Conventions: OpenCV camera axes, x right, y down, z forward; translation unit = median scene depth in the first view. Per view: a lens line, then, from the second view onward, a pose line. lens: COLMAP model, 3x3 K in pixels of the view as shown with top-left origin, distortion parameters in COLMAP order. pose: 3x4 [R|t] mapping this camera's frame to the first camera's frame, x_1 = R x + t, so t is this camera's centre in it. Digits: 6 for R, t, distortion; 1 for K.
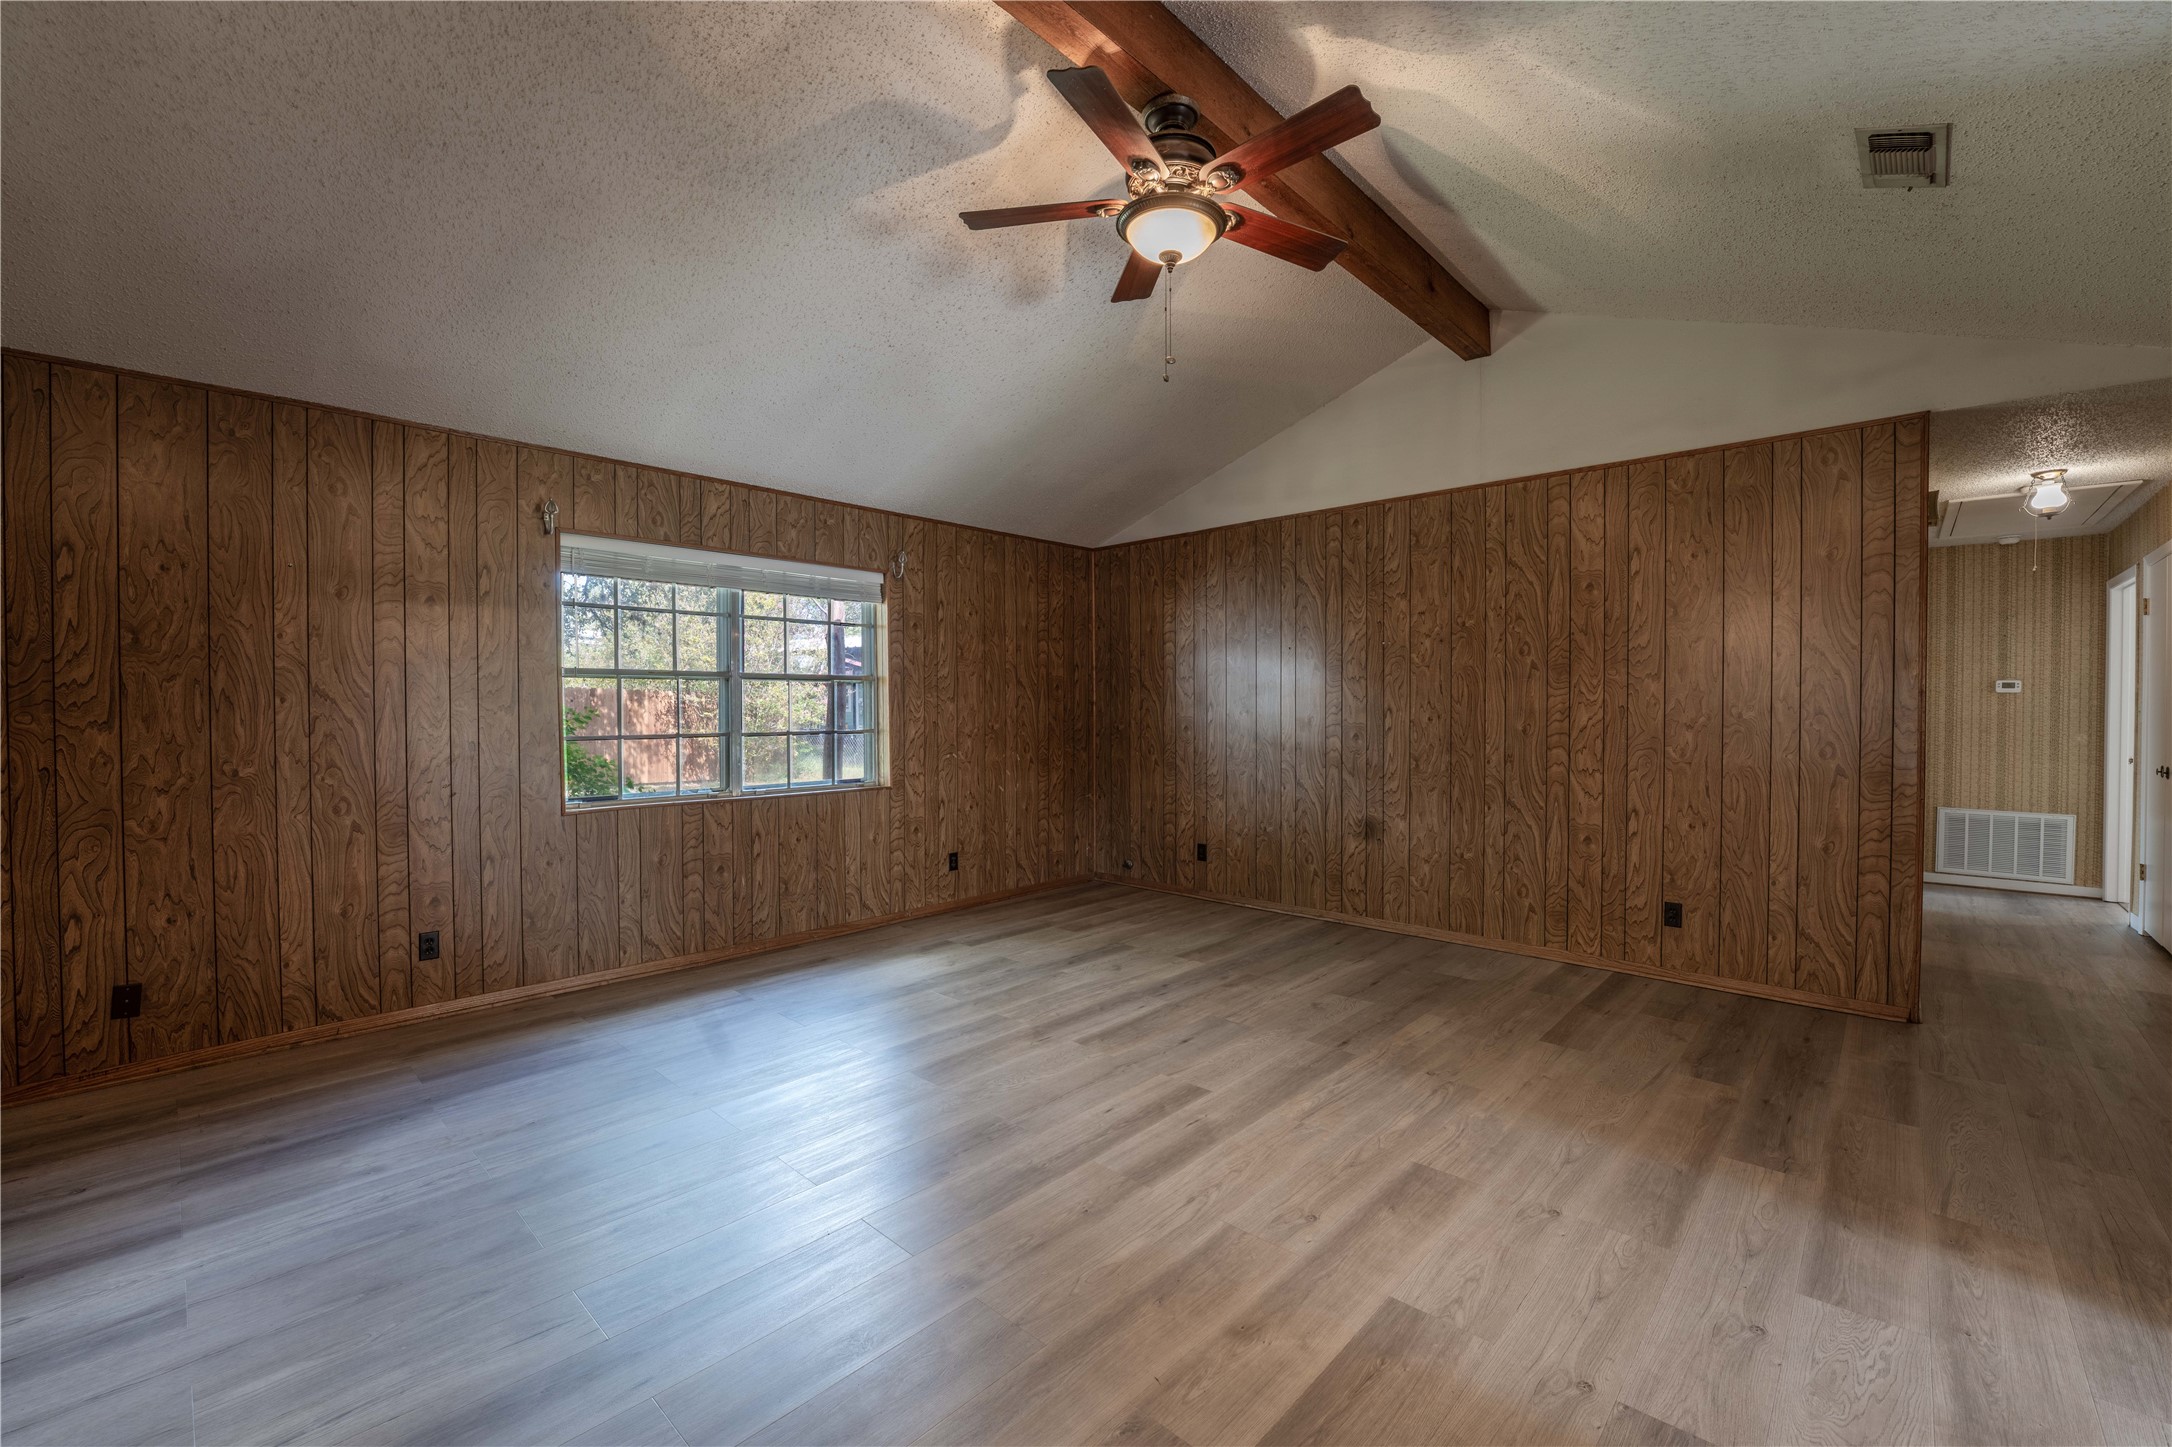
lens RADIAL K [[888.2, 0, 1092.9], [0, 888.2, 716.9], [0, 0, 1]] dist [-0.000758, 0.000999]
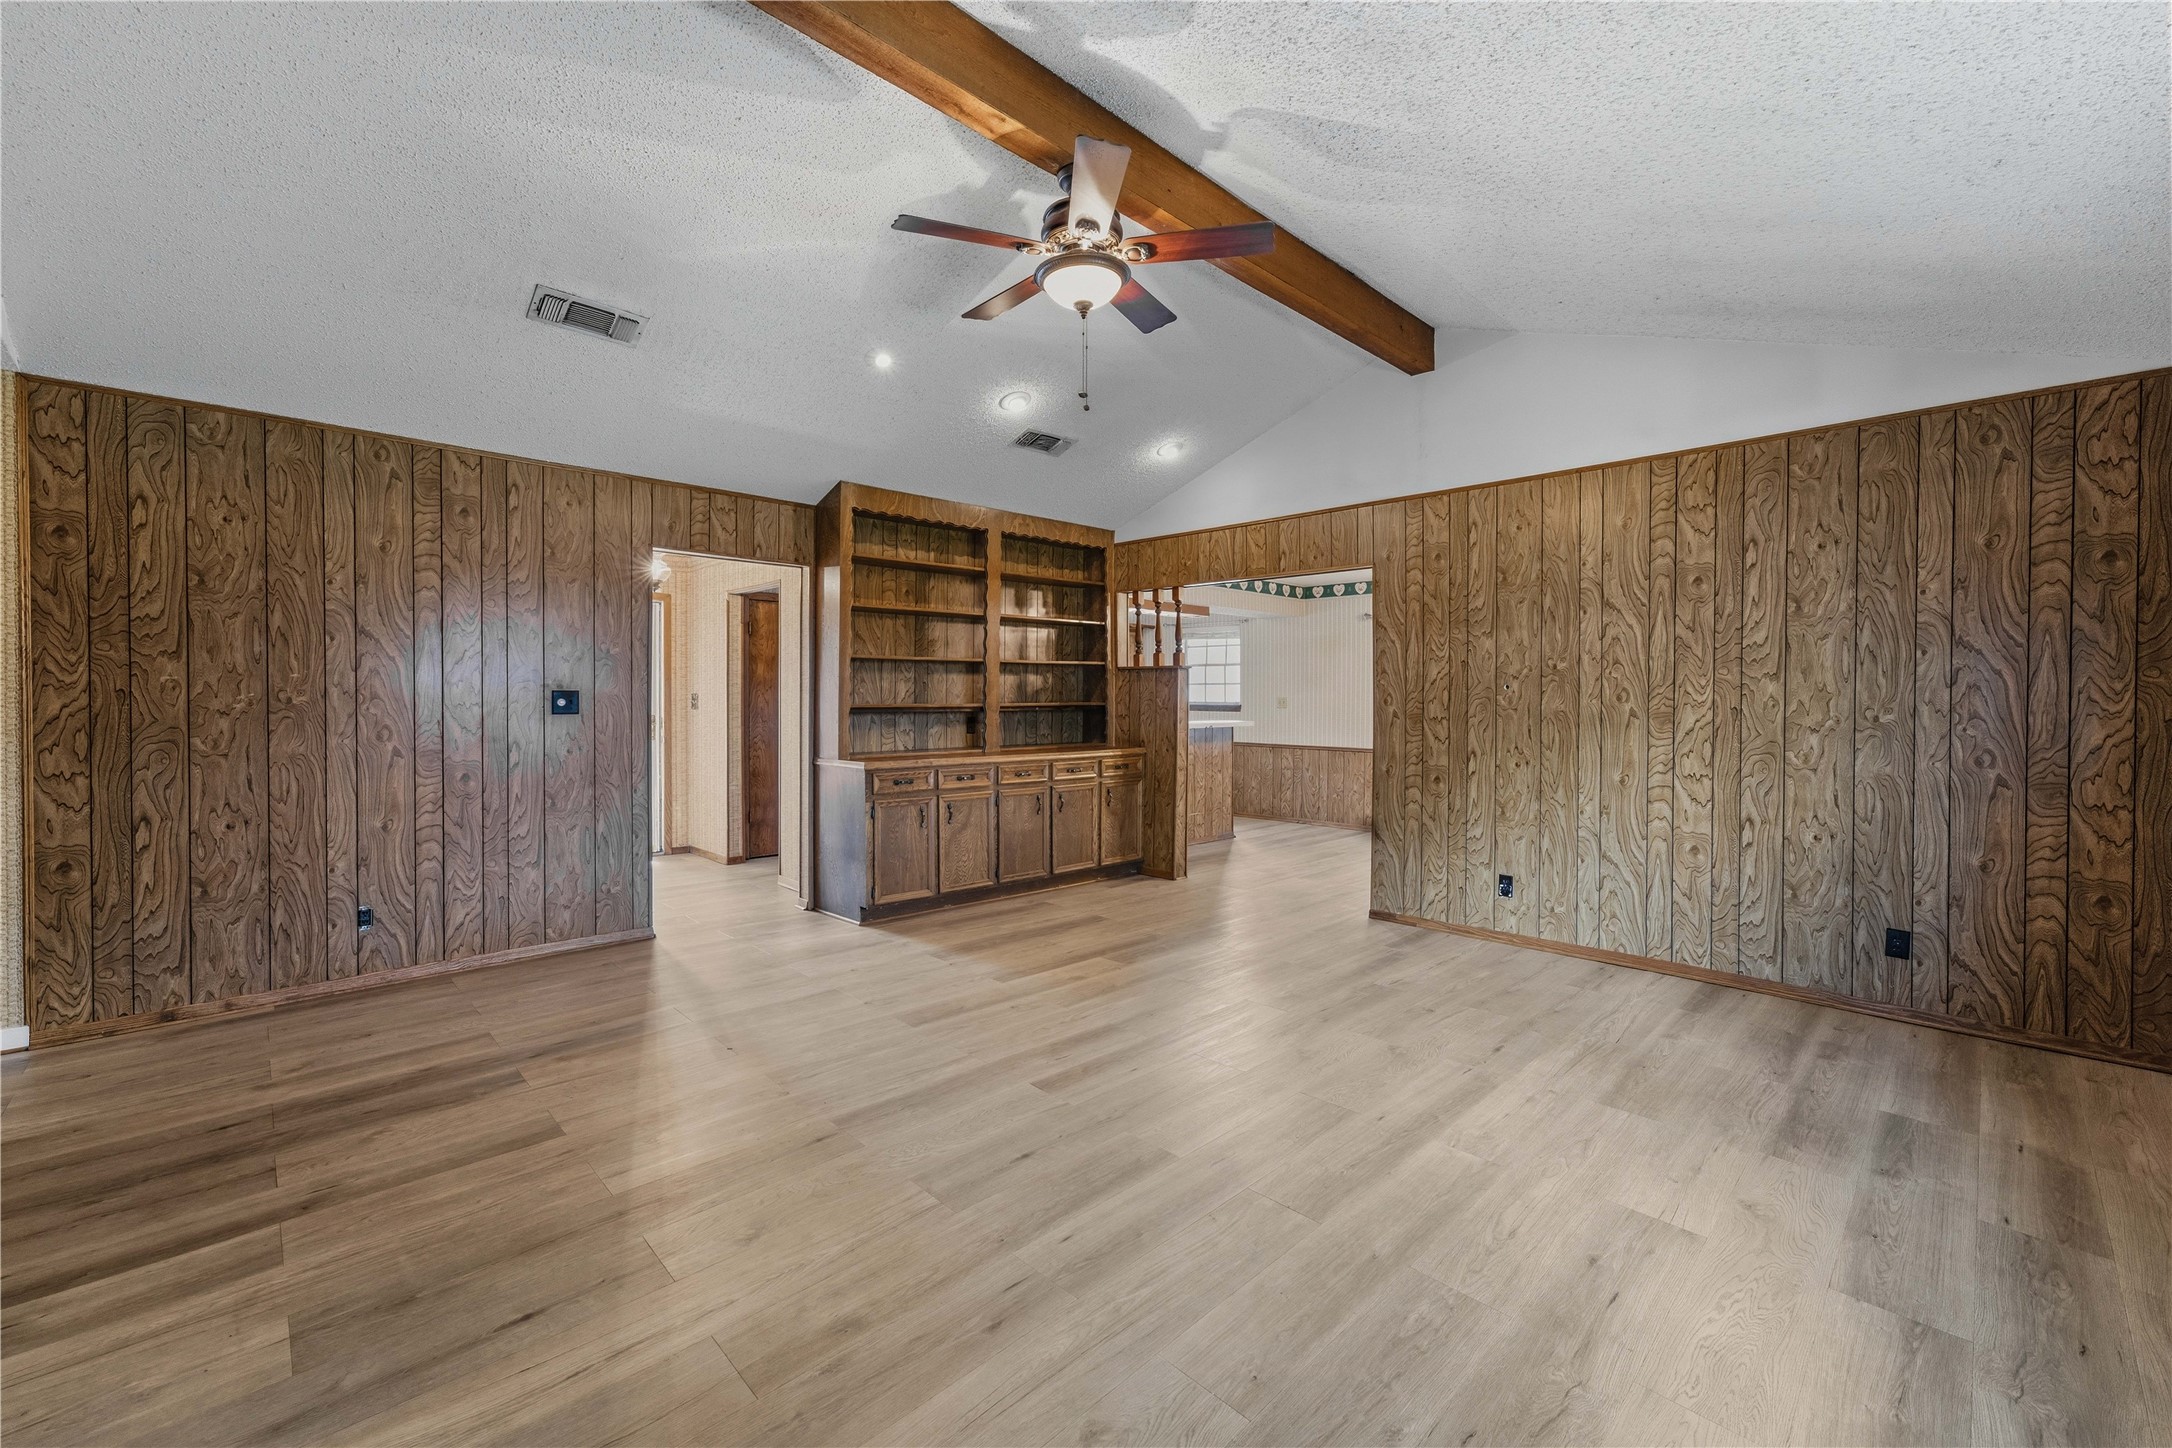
lens RADIAL K [[888.2, 0, 1076.8], [0, 888.2, 711.6], [0, 0, 1]] dist [-0.000758, 0.000999]
pose [[-0.997713, -0.002805, 0.067527, 0.015654], [-0.000912, 0.999606, 0.028041, -0.026022], [-0.067579, 0.027915, -0.997323, 2.079866]]
